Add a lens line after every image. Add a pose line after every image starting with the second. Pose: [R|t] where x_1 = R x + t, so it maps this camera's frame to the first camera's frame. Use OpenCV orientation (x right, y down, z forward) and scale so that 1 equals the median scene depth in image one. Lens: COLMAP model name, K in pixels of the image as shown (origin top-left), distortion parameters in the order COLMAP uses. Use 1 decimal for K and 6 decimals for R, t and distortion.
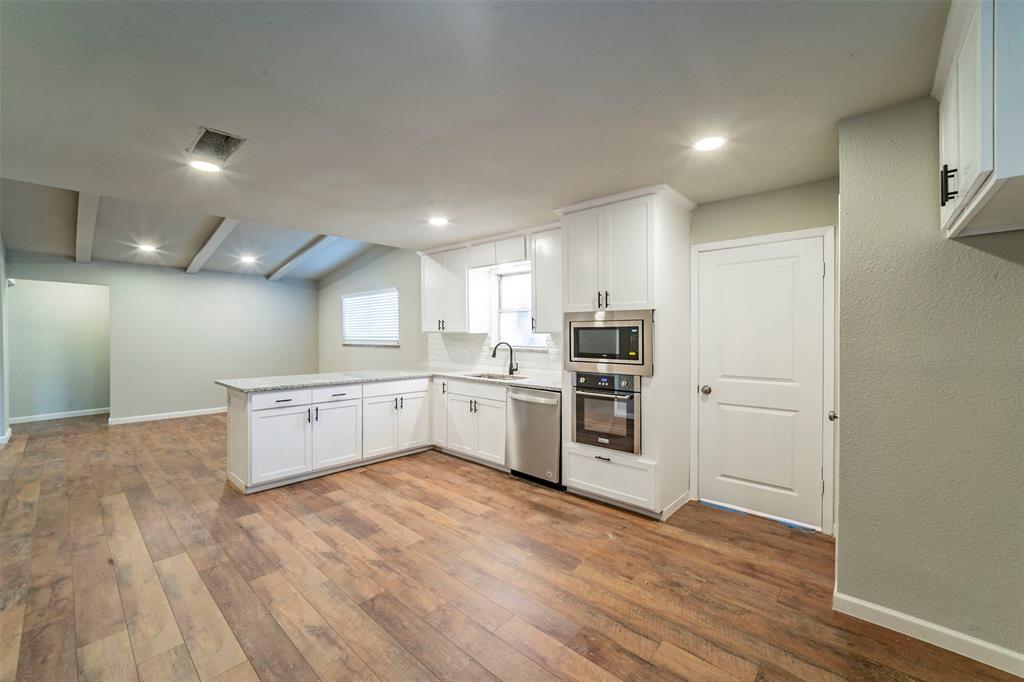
lens RADIAL K [[394.1, 0, 520.6], [0, 394.1, 344.4], [0, 0, 1]] dist [-0.015098, 0.003136]
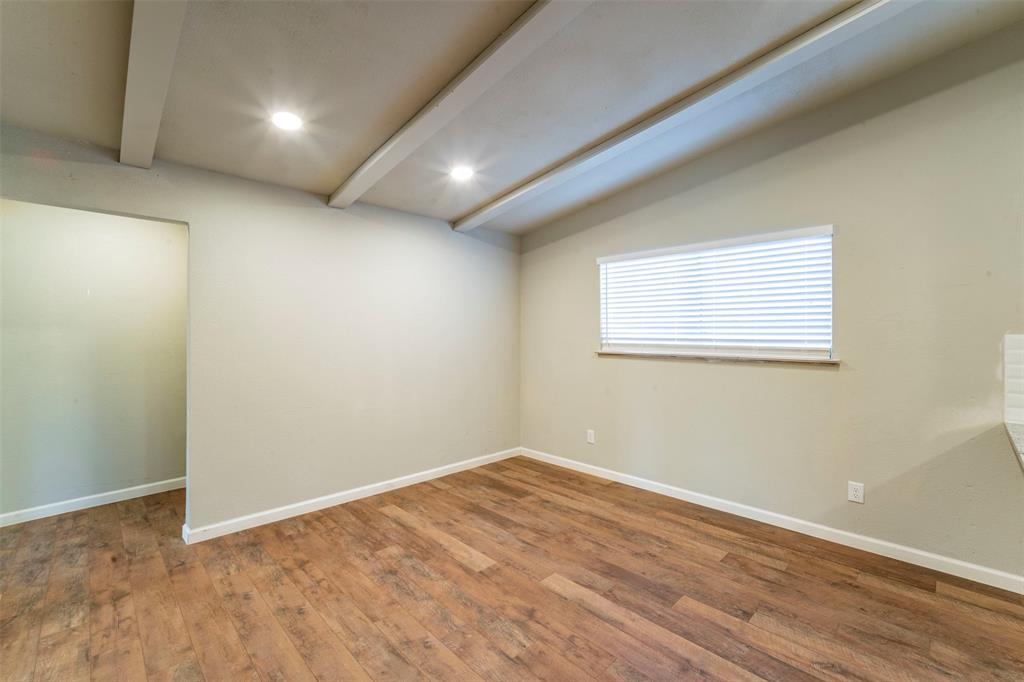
lens RADIAL K [[420.2, 0, 513.8], [0, 420.2, 337.0], [0, 0, 1]] dist [-0.009317, 0.003226]
pose [[0.997564, -0.000190, -0.069751, -0.598322], [-0.000658, 0.999926, -0.012130, -0.017550], [0.069748, 0.012146, 0.997491, 0.508148]]
